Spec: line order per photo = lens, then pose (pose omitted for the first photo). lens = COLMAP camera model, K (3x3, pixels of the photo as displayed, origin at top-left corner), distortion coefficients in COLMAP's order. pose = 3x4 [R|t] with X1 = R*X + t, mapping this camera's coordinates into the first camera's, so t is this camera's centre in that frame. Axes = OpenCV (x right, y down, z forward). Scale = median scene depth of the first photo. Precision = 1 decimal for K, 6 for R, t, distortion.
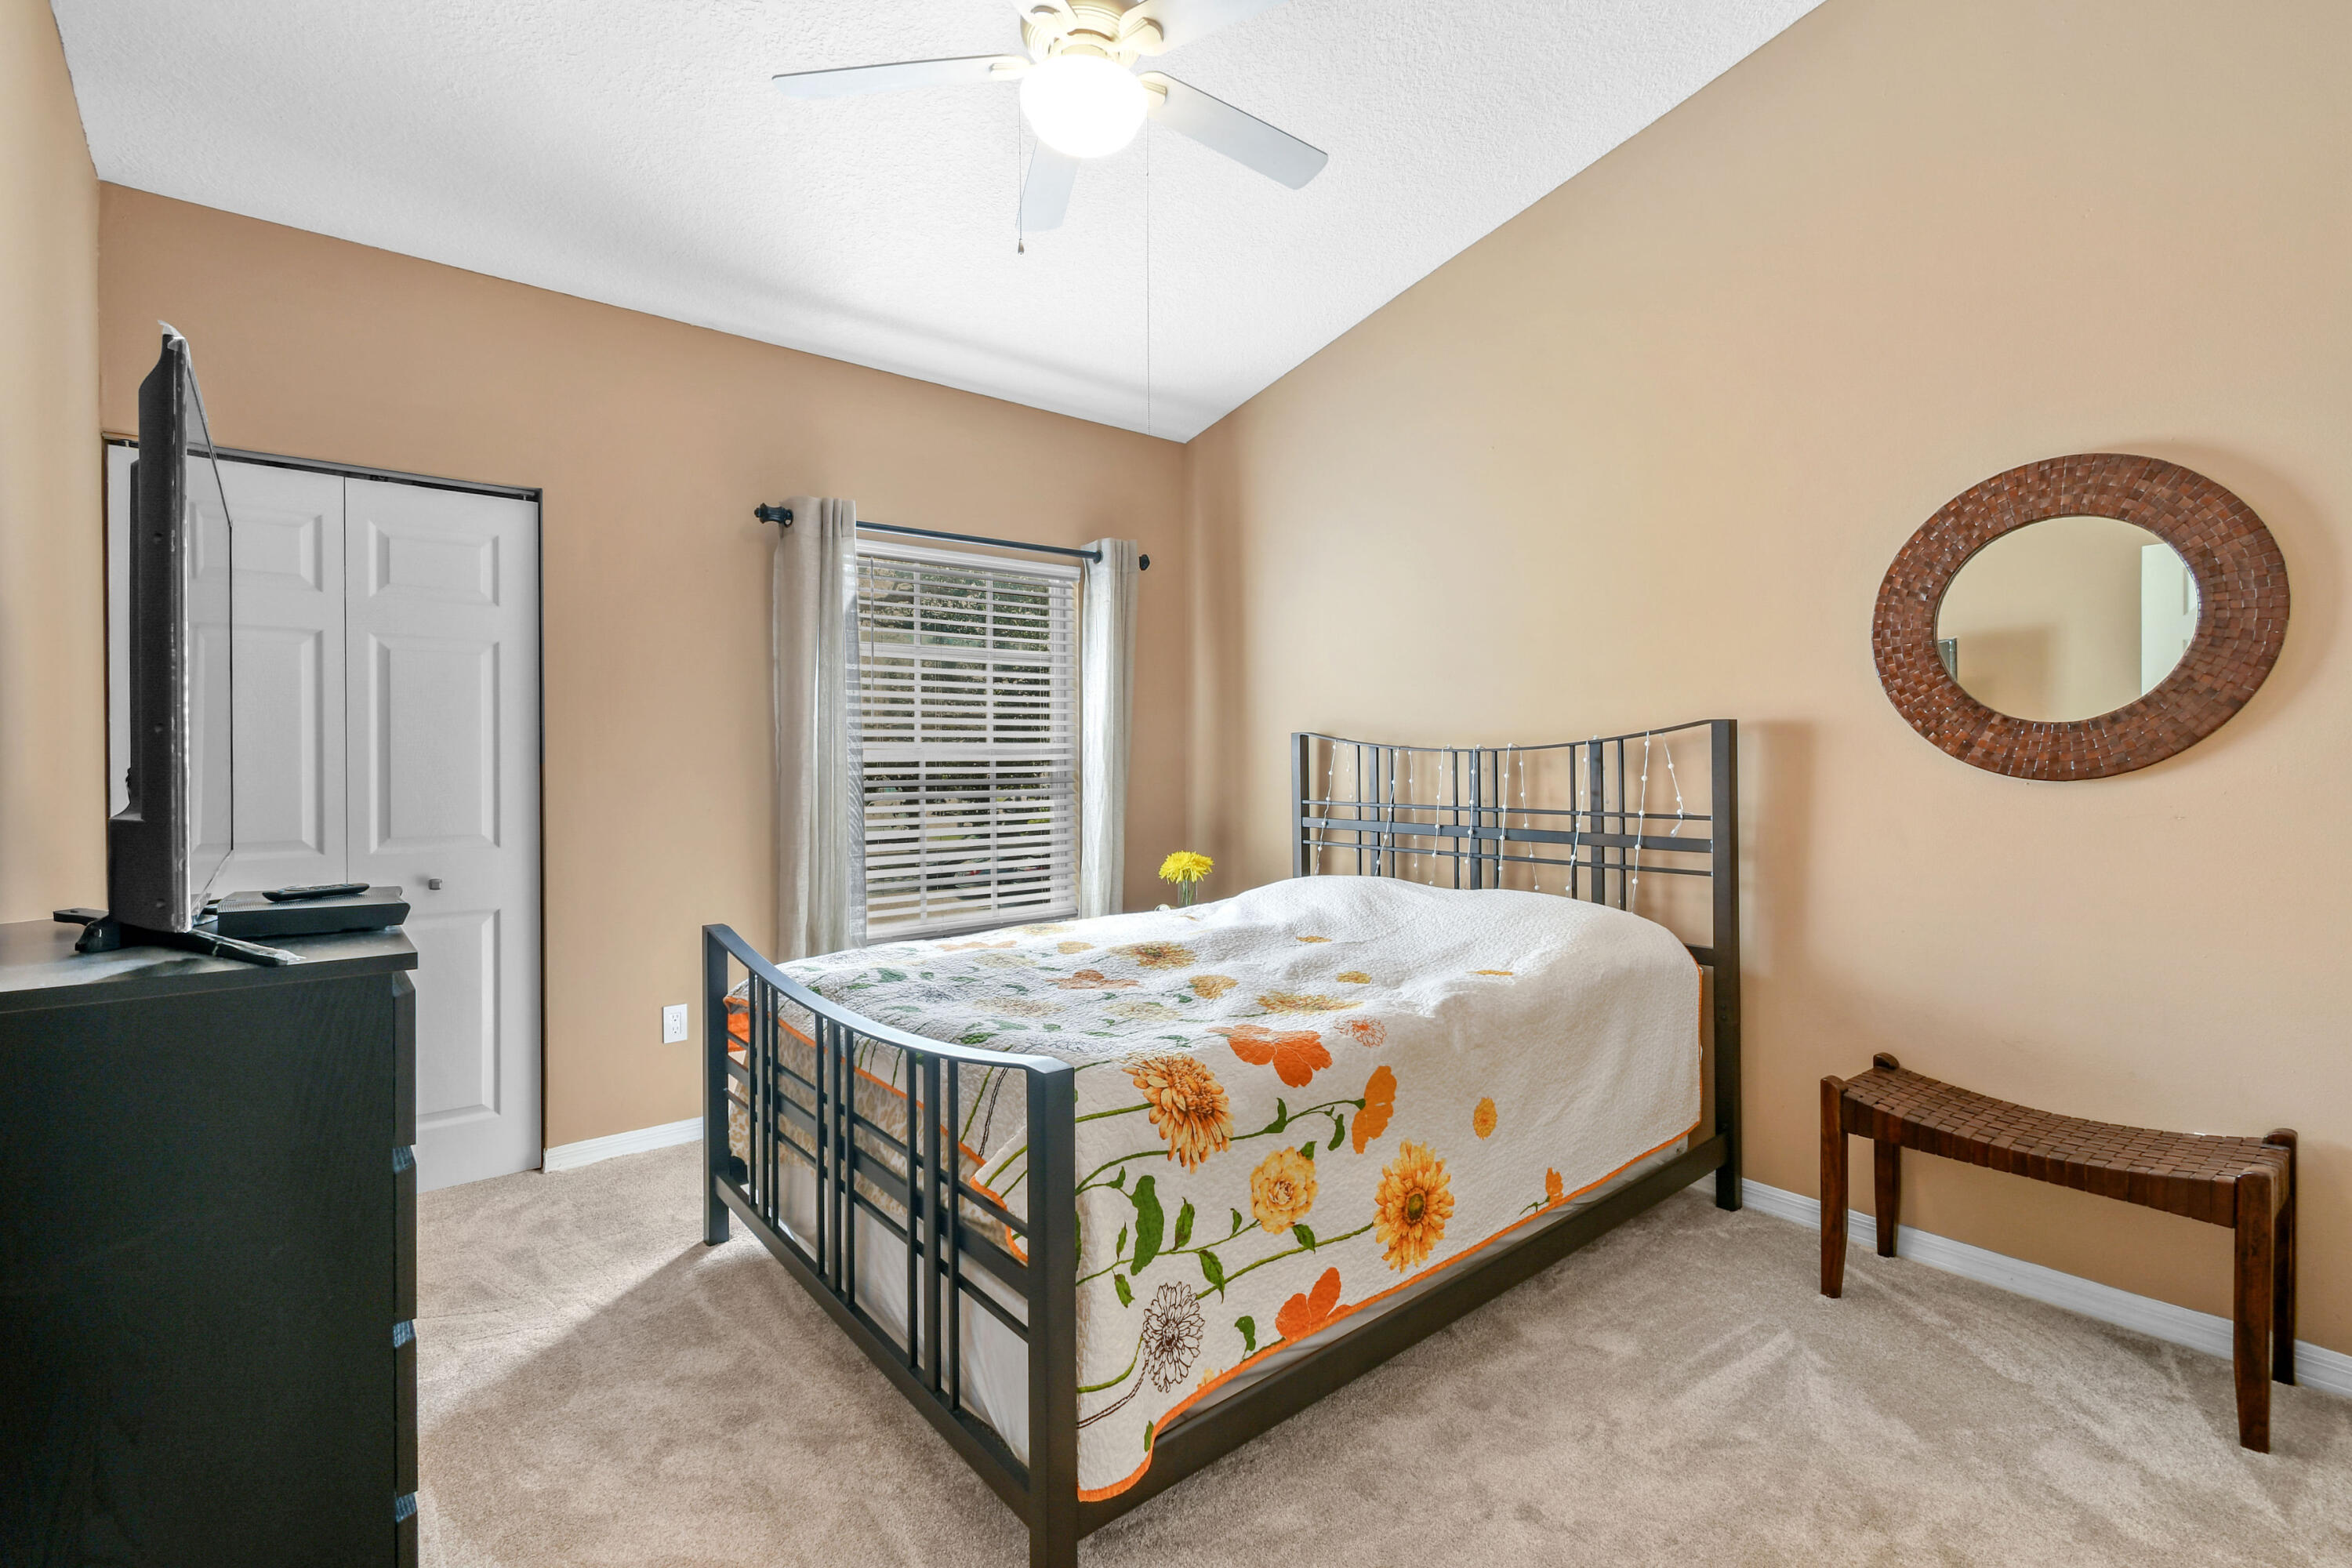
lens RADIAL K [[1057.3, 0, 1177.1], [0, 1057.3, 770.5], [0, 0, 1]] dist [0.009738, -0.005885]
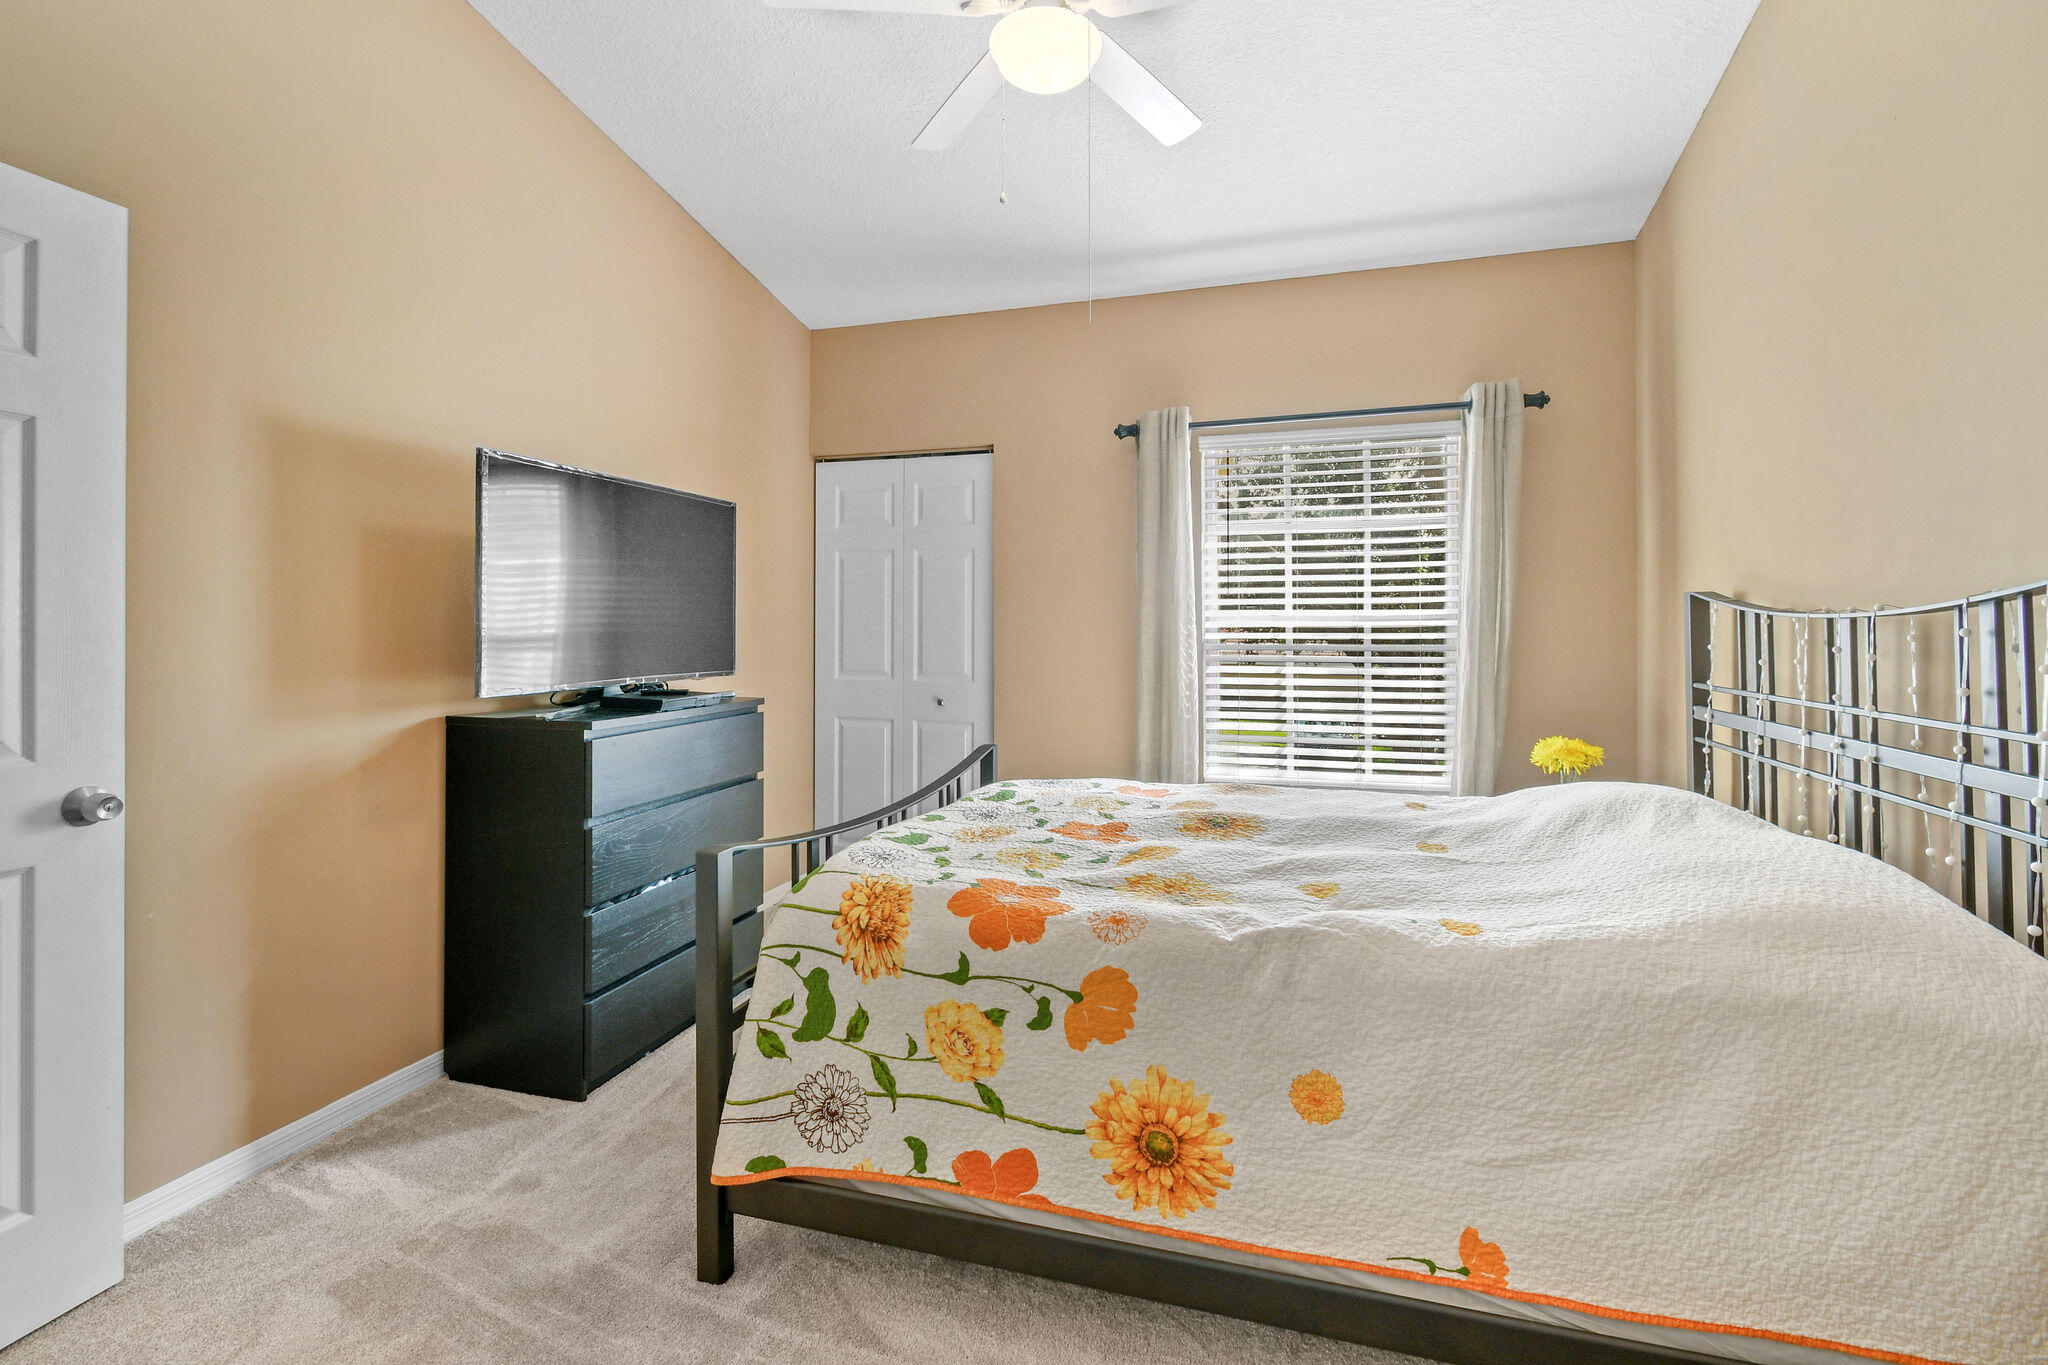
lens RADIAL K [[920.6, 0, 1004.4], [0, 920.6, 623.3], [0, 0, 1]] dist [0.009738, -0.005885]
pose [[0.544730, 0.003624, -0.838603, 0.690602], [-0.012430, 0.999916, -0.003753, -0.009554], [0.838519, 0.012468, 0.544729, 0.419274]]
